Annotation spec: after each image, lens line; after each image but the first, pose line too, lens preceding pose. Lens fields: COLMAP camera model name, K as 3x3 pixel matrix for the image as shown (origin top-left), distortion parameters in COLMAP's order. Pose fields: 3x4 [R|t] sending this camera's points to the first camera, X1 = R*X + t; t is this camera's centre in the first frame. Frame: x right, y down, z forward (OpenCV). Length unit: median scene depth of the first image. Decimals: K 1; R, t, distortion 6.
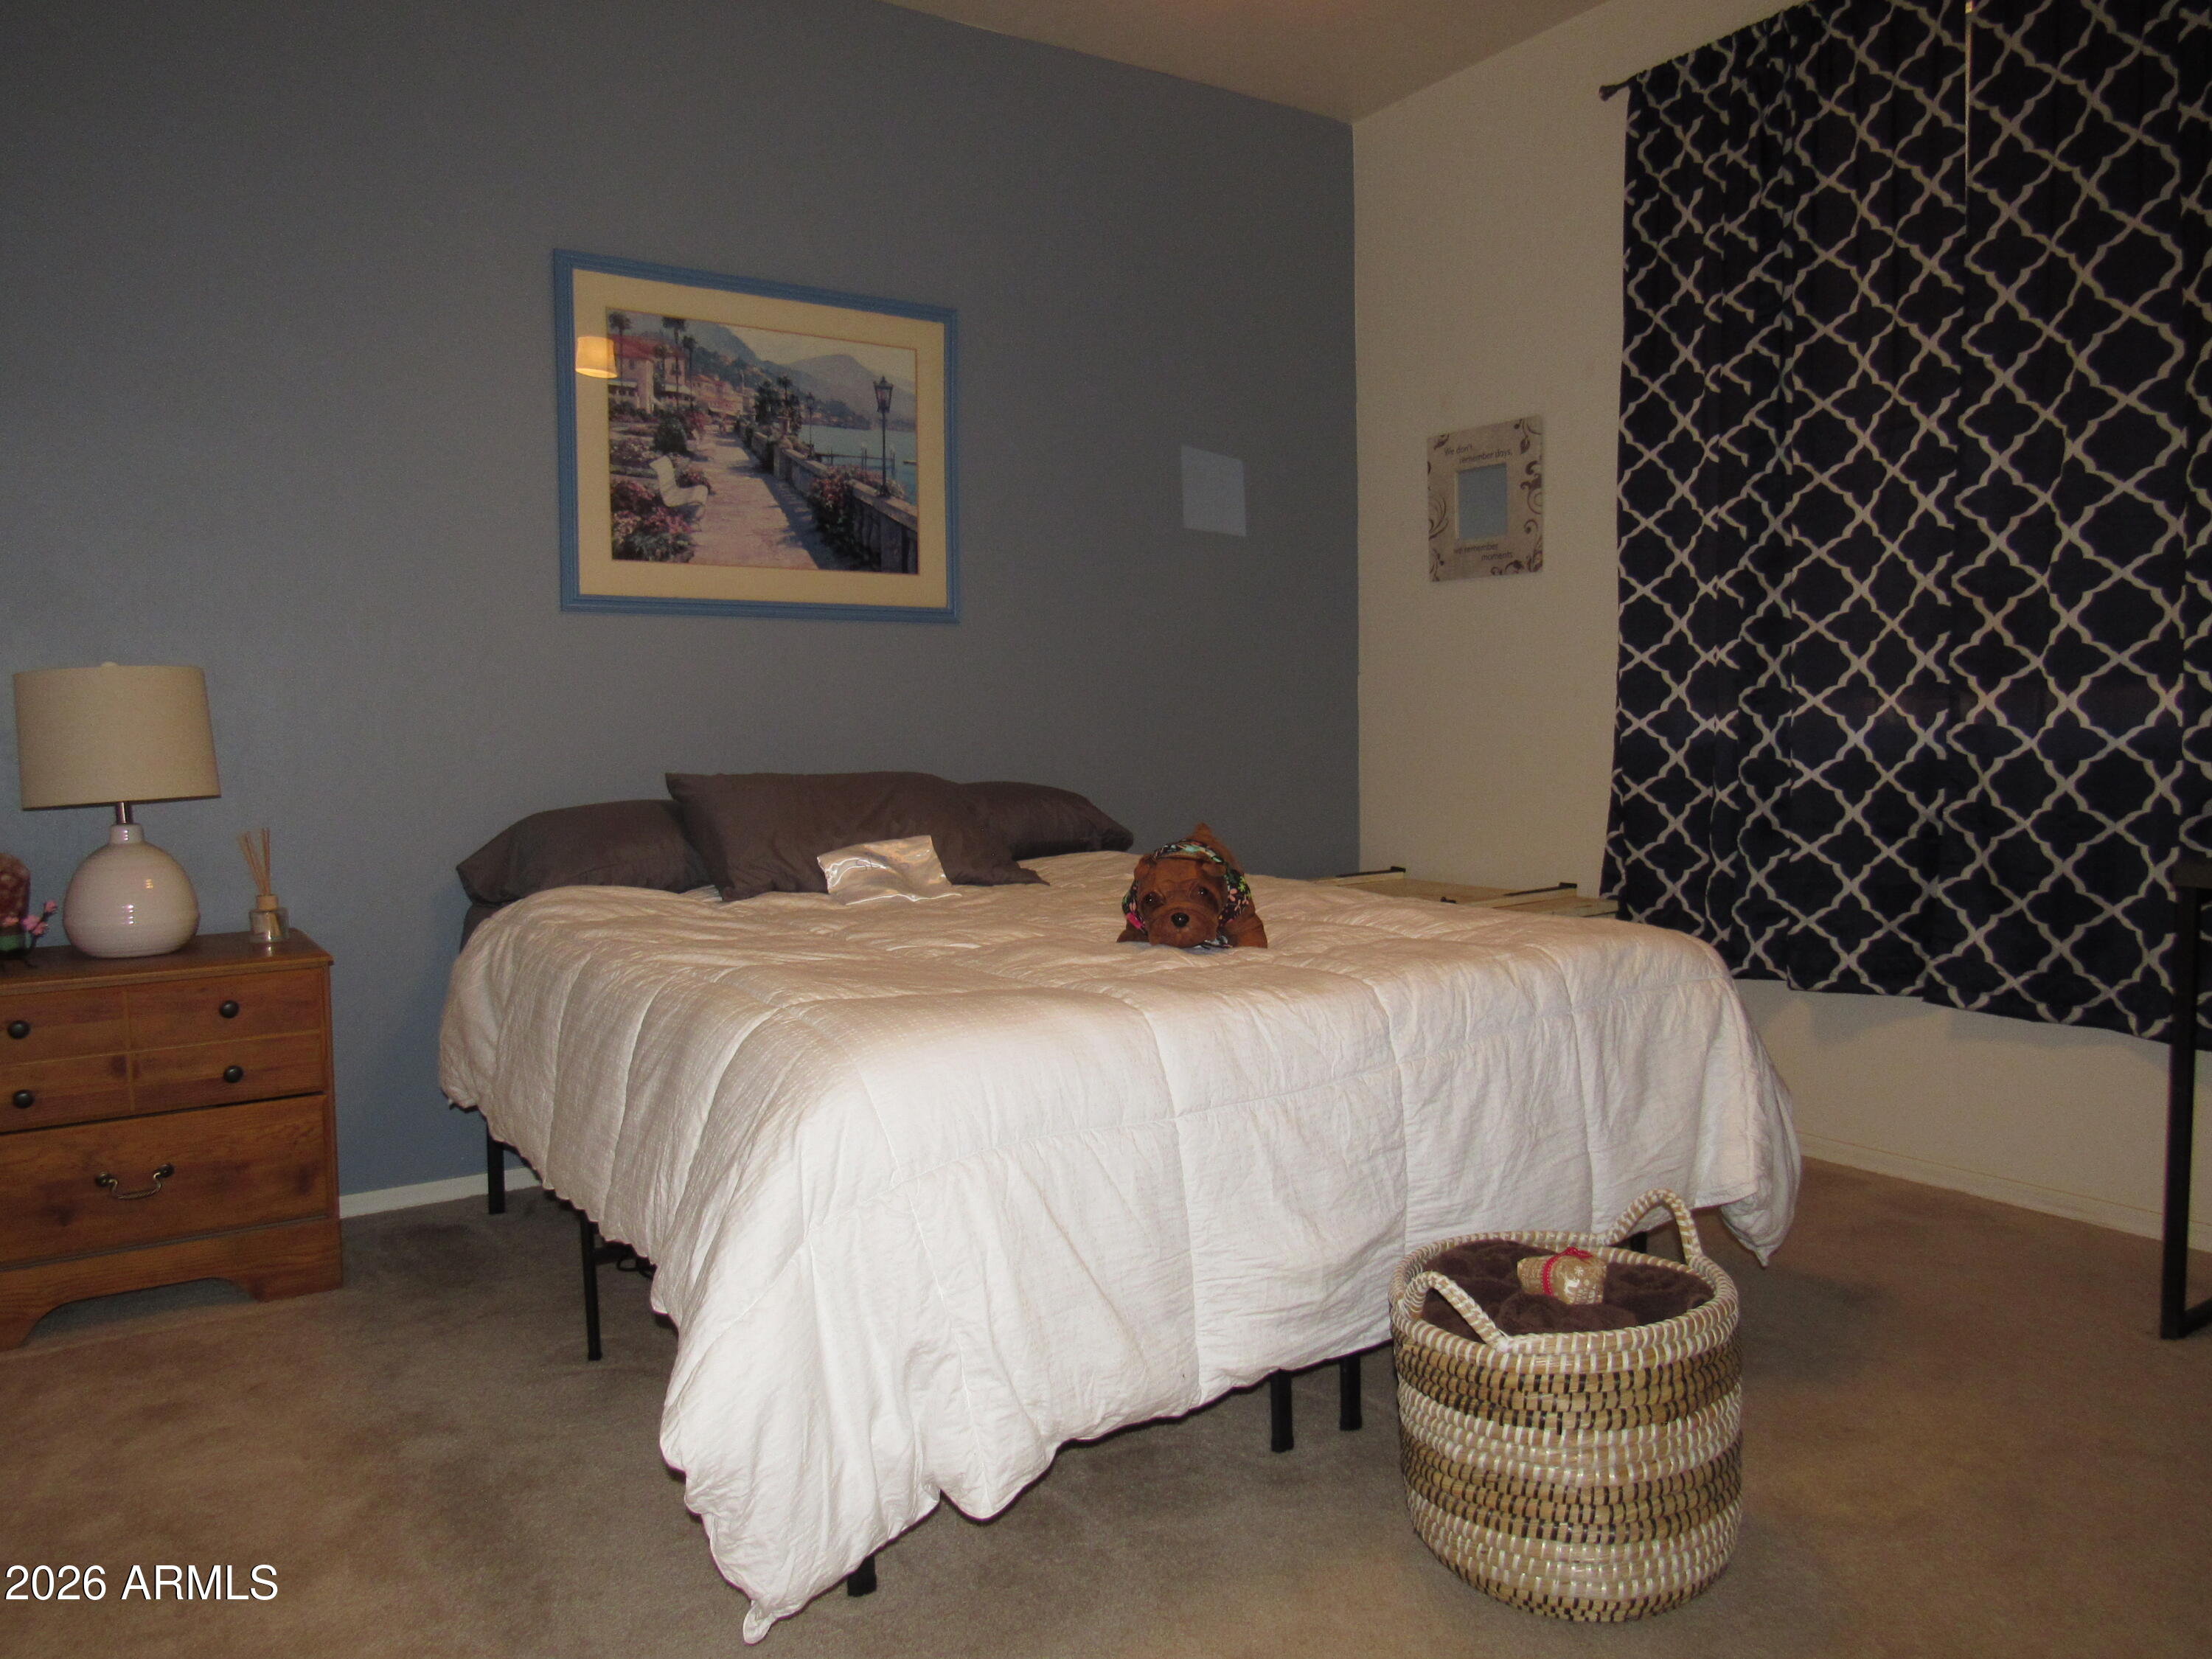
lens RADIAL K [[1589.1, 0, 1119.8], [0, 1589.1, 828.1], [0, 0, 1]] dist [-0.031205, 0.010897]
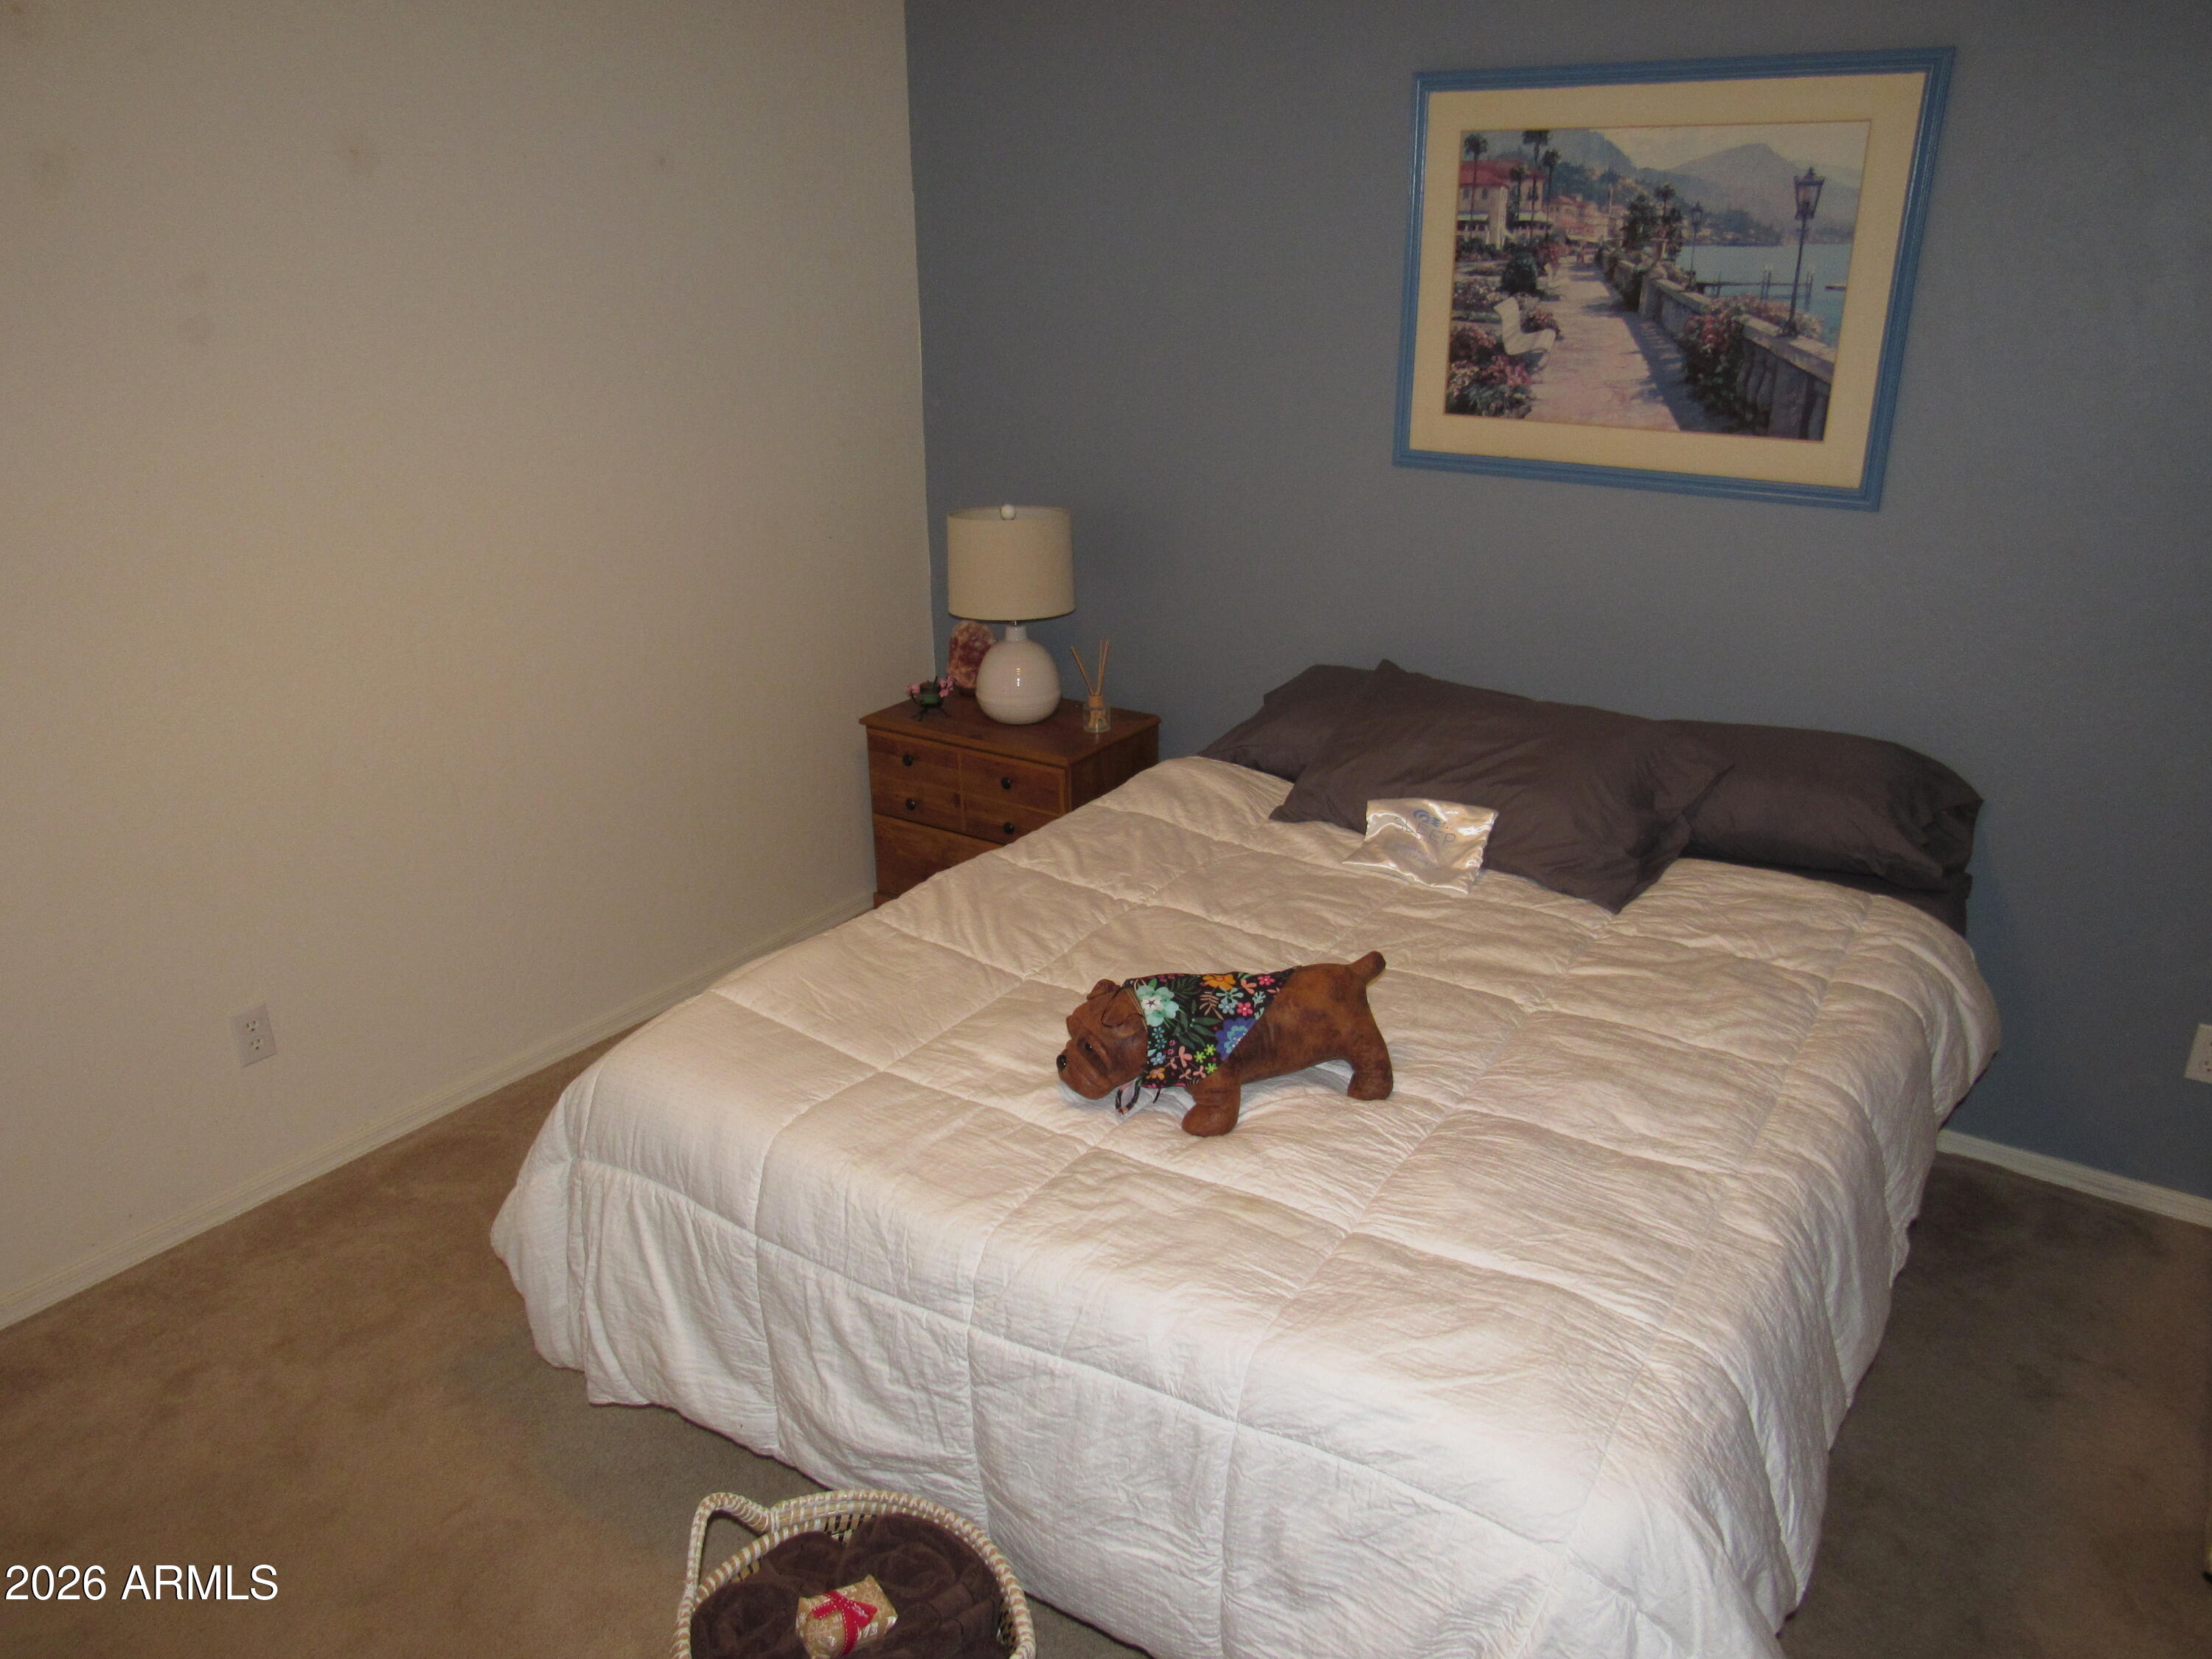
lens RADIAL K [[1589.1, 0, 1117.4], [0, 1589.1, 828.3], [0, 0, 1]] dist [-0.031205, 0.010897]
pose [[0.364017, 0.338500, -0.867703, 0.495650], [-0.067211, 0.938738, 0.338015, -0.234912], [0.928964, -0.064724, 0.364468, 0.438999]]
